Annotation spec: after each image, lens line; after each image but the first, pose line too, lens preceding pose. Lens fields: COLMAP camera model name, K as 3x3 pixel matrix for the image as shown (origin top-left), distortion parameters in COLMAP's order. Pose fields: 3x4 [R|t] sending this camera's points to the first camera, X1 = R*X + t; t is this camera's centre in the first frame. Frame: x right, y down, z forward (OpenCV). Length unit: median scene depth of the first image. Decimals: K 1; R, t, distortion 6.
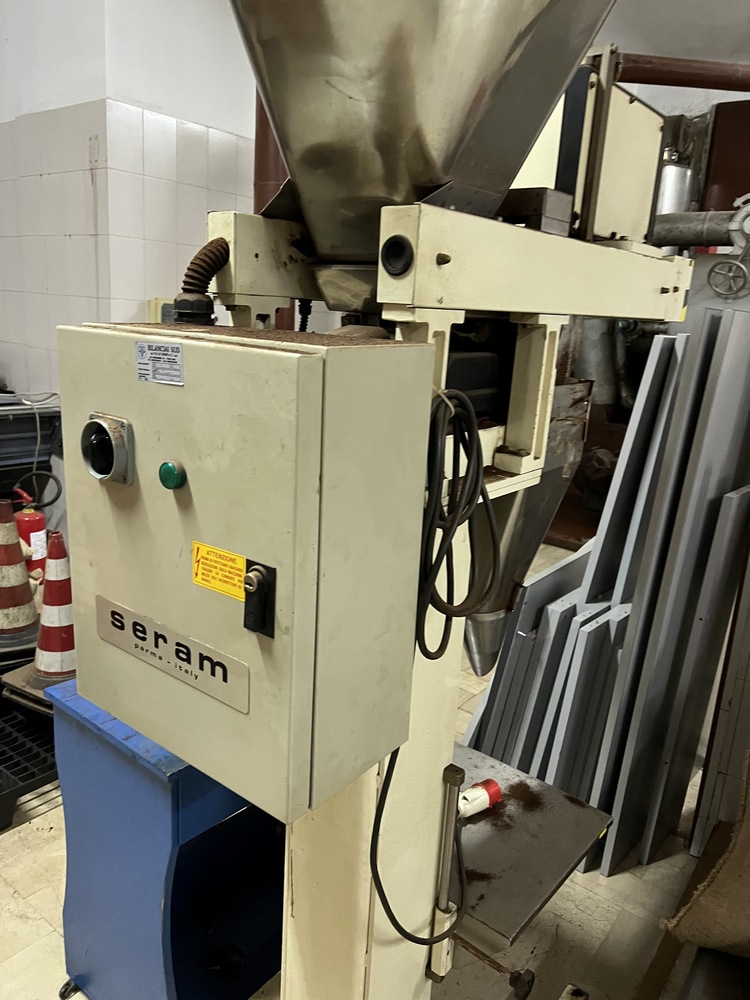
lens RADIAL K [[746.1, 0, 376.8], [0, 746.1, 507.0], [0, 0, 1]] dist [0.026869, -0.041666]
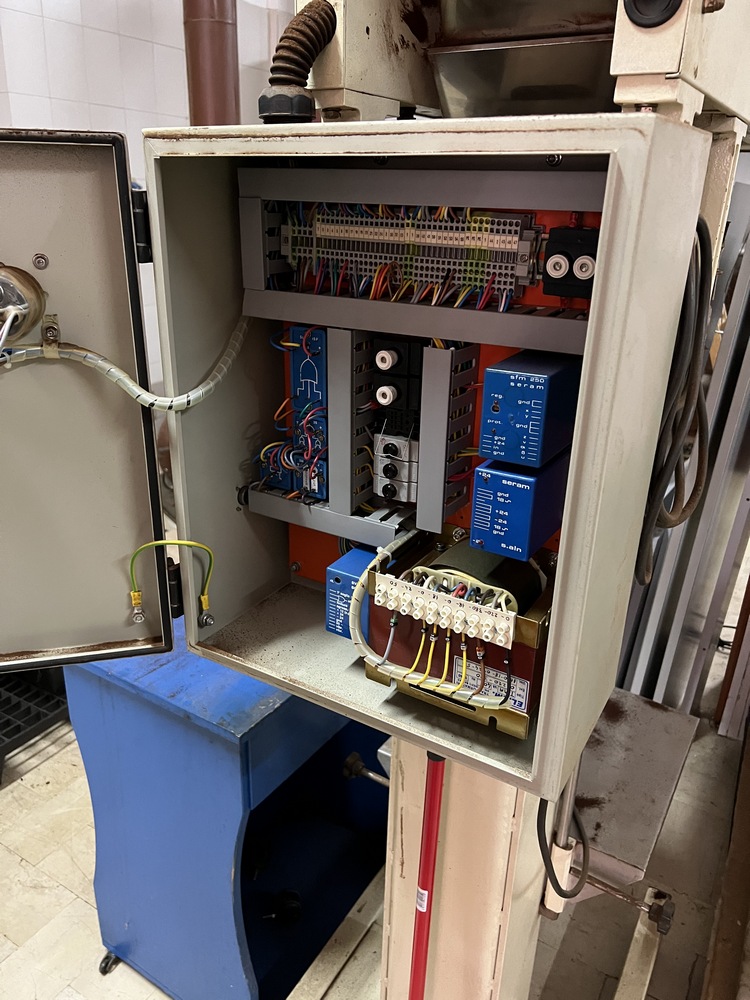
lens RADIAL K [[746.1, 0, 376.0], [0, 746.1, 504.0], [0, 0, 1]] dist [0.026869, -0.041666]
pose [[0.991828, -0.074328, 0.103693, -0.182755], [0.059824, 0.988822, 0.136573, 0.000421], [-0.112686, -0.129254, 0.985188, 0.189266]]
